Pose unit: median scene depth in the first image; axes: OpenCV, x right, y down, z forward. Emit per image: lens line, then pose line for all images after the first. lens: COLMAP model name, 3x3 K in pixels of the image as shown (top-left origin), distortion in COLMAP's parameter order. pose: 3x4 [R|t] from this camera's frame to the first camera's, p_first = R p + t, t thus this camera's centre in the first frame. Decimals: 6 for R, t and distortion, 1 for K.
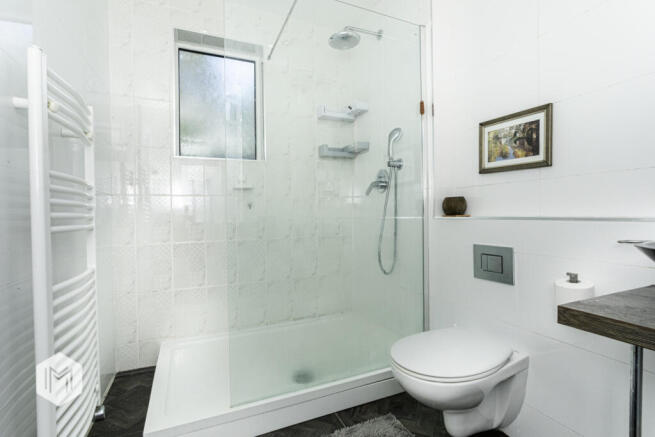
lens RADIAL K [[312.1, 0, 327.2], [0, 312.1, 218.4], [0, 0, 1]] dist [-0.001477, -0.000061]
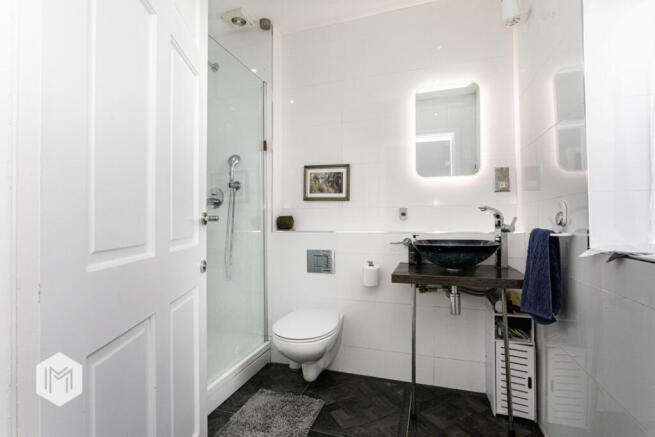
lens RADIAL K [[312.1, 0, 328.8], [0, 312.1, 219.5], [0, 0, 1]] dist [-0.001477, -0.000061]
pose [[0.677898, 0.015698, 0.734988, -0.527690], [0.006664, 0.999600, -0.027496, -0.016458], [-0.735126, 0.023537, 0.677522, -0.061158]]
